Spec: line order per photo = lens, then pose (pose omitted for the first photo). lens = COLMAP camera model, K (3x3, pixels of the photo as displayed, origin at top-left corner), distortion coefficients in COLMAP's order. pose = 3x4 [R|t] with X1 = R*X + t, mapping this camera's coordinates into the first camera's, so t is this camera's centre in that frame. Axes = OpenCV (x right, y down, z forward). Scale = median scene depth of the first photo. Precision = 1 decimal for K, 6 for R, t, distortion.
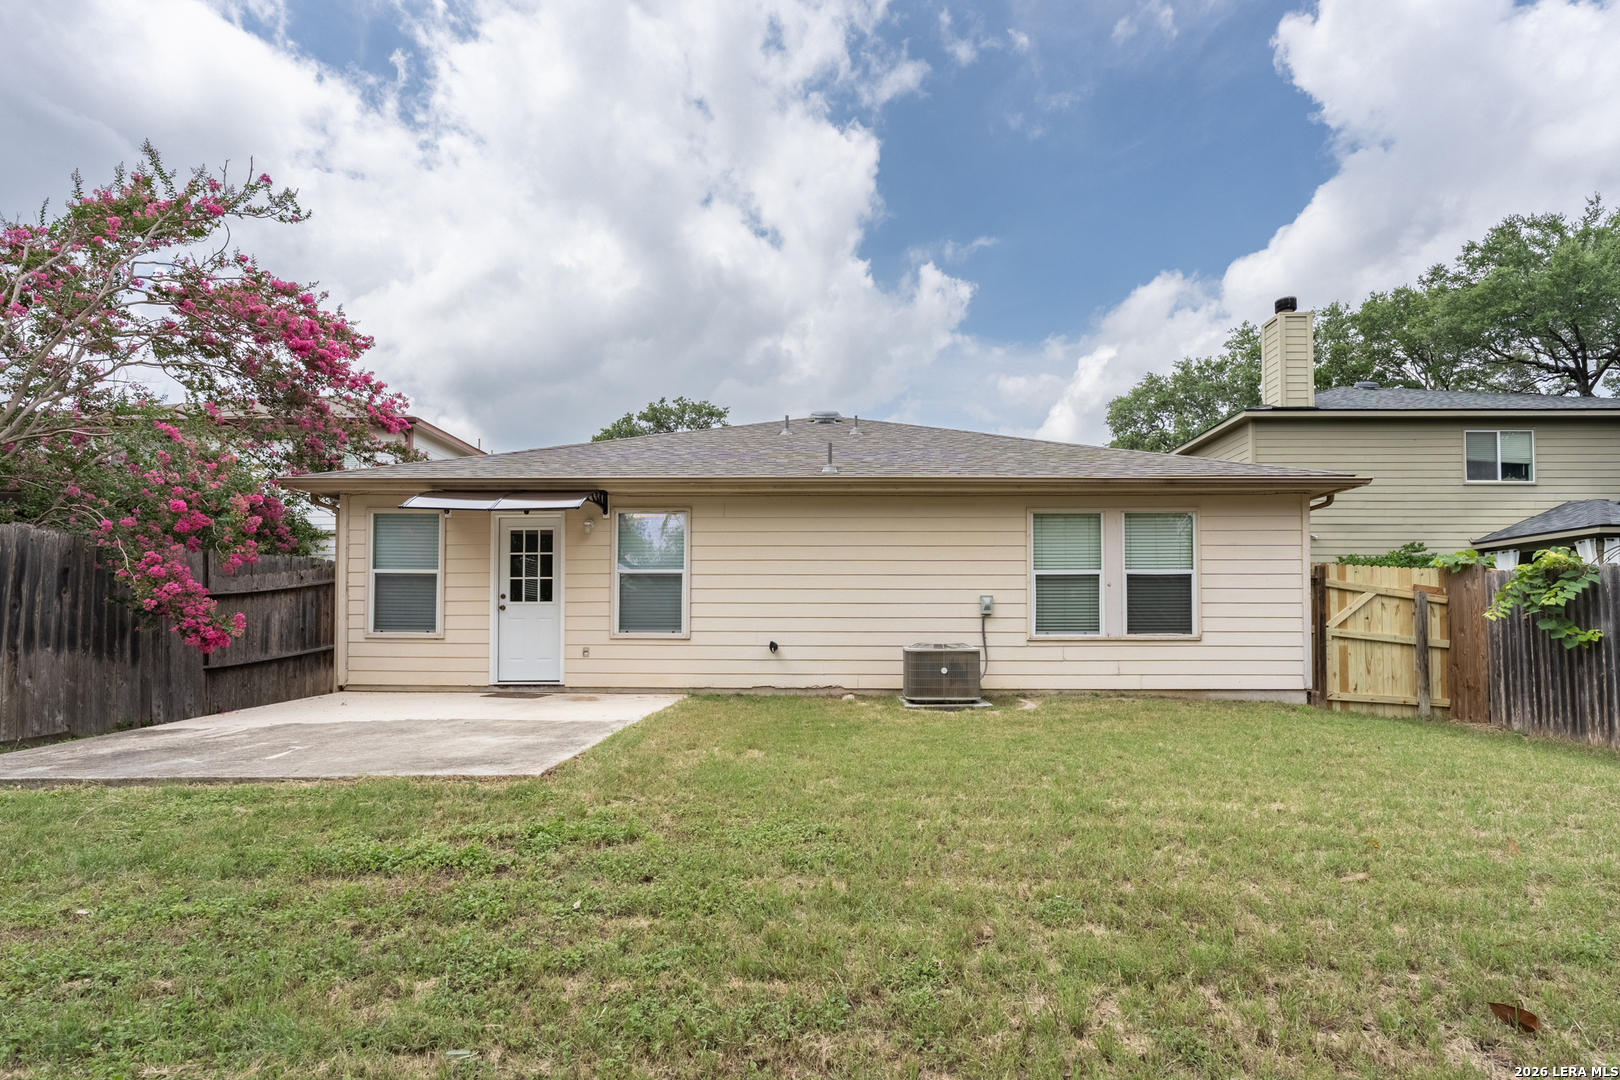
lens RADIAL K [[743.8, 0, 826.0], [0, 743.8, 611.7], [0, 0, 1]] dist [-0.000320, -0.000520]
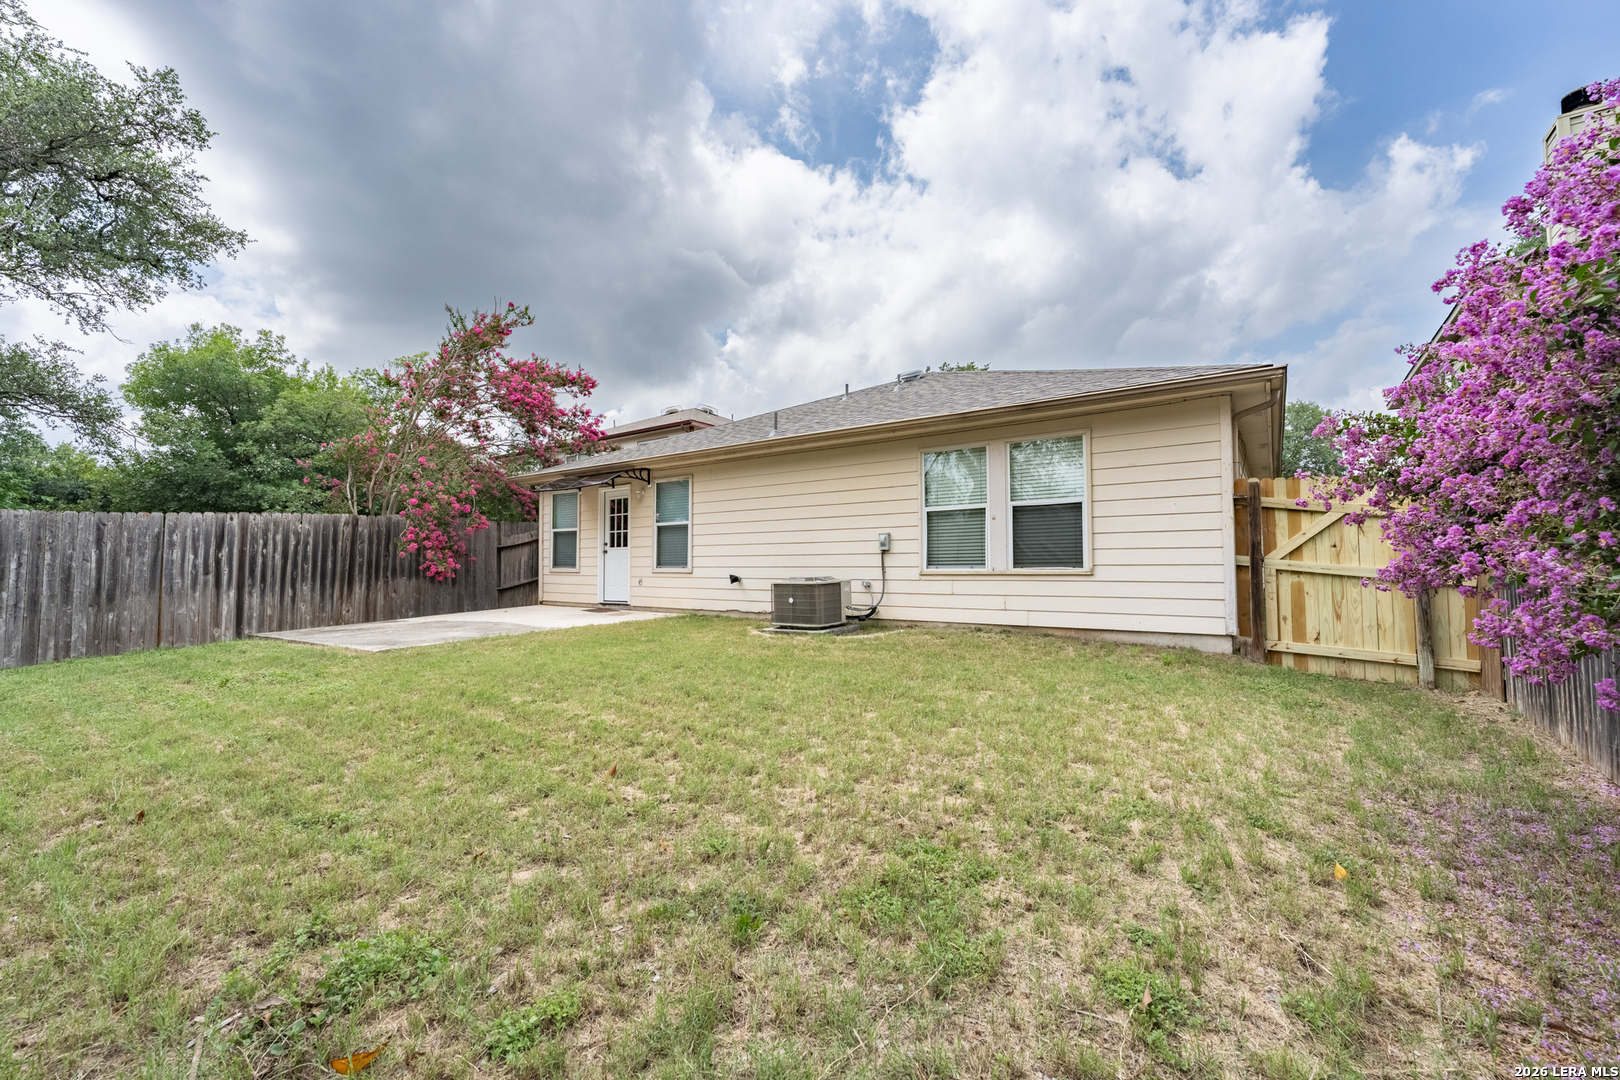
lens RADIAL K [[649.7, 0, 813.5], [0, 649.7, 538.9], [0, 0, 1]] dist [0.000066, -0.000684]
pose [[0.827730, -0.028261, -0.560414, 0.660584], [0.020988, 0.999591, -0.019410, 0.003061], [0.560733, 0.004304, 0.827985, 0.153761]]
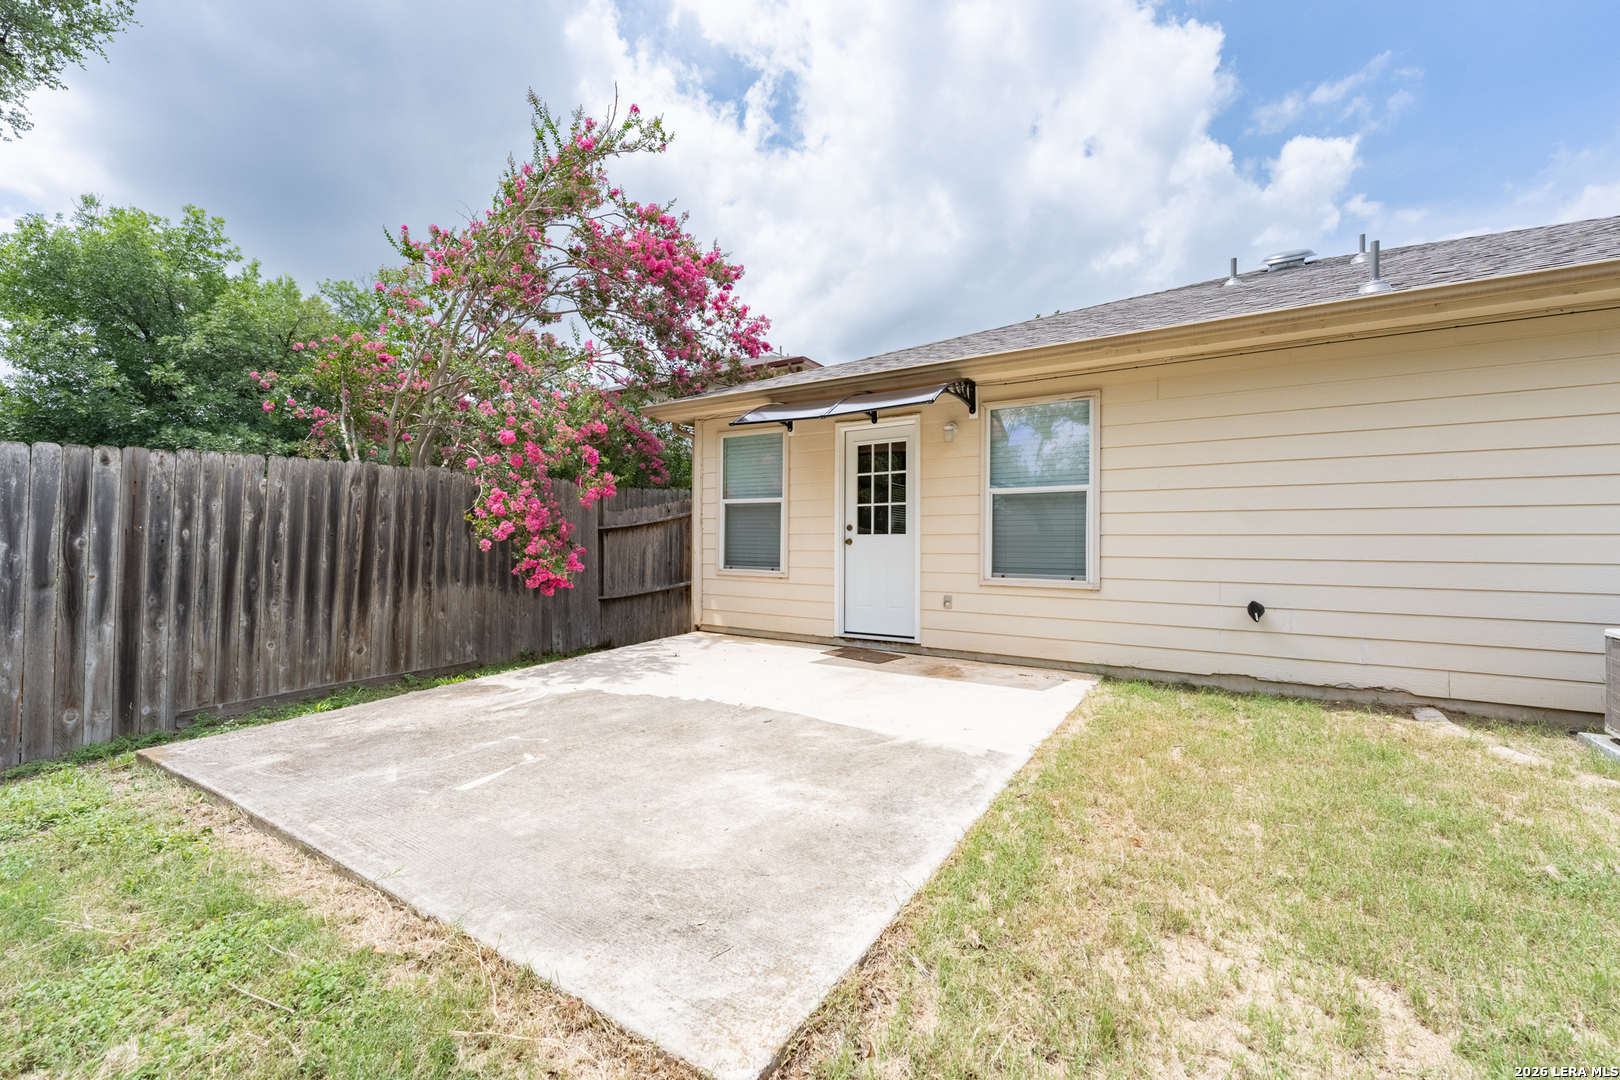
lens RADIAL K [[649.7, 0, 813.5], [0, 649.7, 538.9], [0, 0, 1]] dist [0.000066, -0.000684]
pose [[0.856285, -0.001311, -0.516502, -0.103540], [0.007225, 0.999929, 0.009440, -0.015901], [0.516453, -0.011815, 0.856234, 0.380221]]
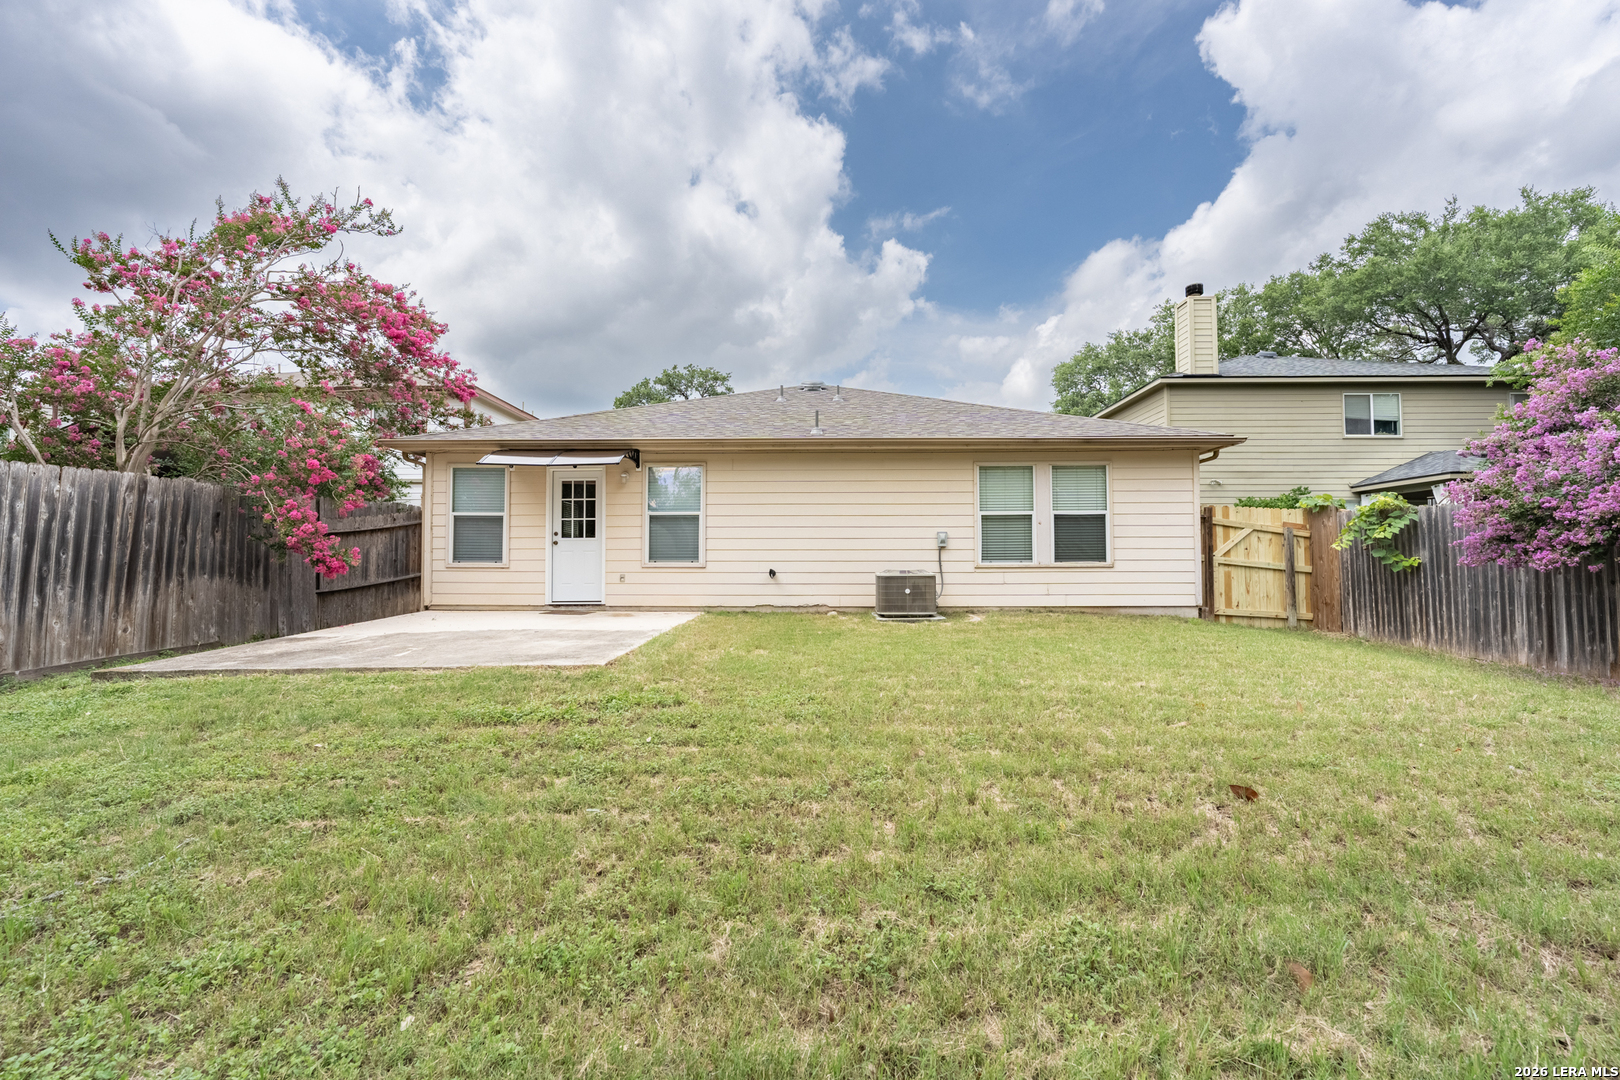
lens RADIAL K [[649.7, 0, 813.5], [0, 649.7, 538.9], [0, 0, 1]] dist [0.000066, -0.000684]
pose [[0.999995, -0.003226, -0.000540, -0.000463], [0.003220, 0.999933, -0.011143, 0.001765], [0.000576, 0.011141, 0.999938, -0.094548]]
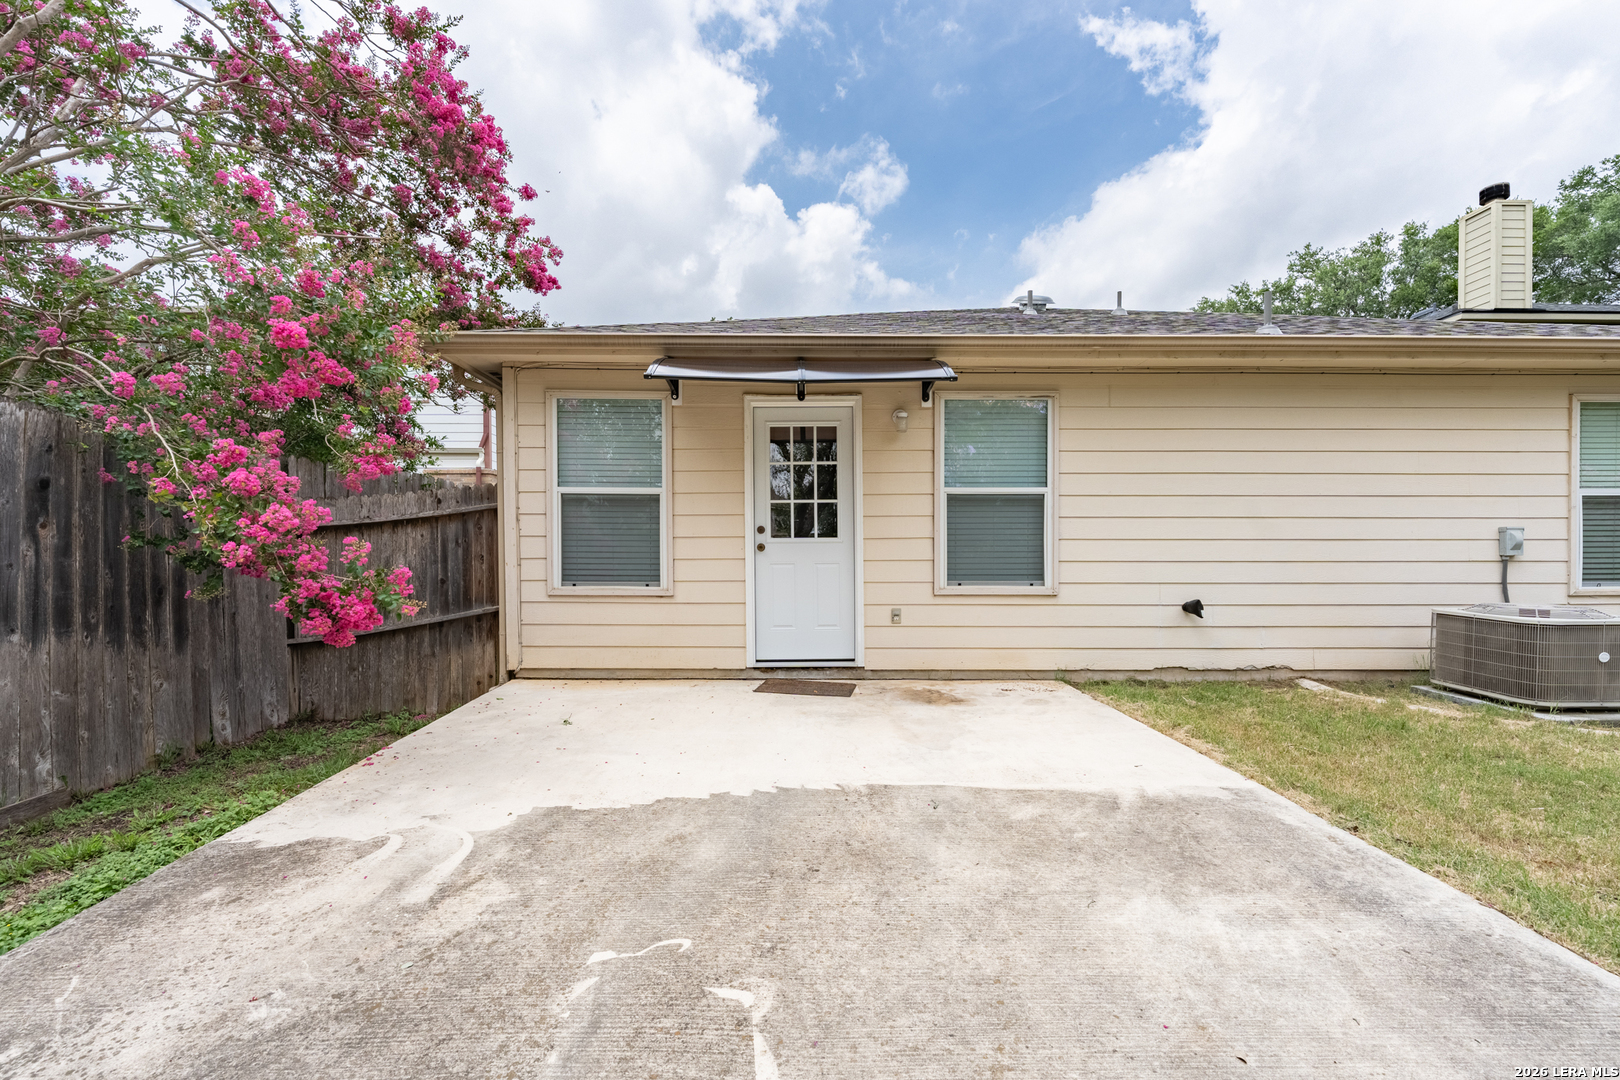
lens RADIAL K [[659.9, 0, 805.8], [0, 659.9, 562.8], [0, 0, 1]] dist [0.000134, -0.000180]
pose [[0.999482, -0.003052, 0.032048, -0.423399], [0.001796, 0.999231, 0.039169, -0.014625], [-0.032143, -0.039091, 0.998719, 0.435884]]
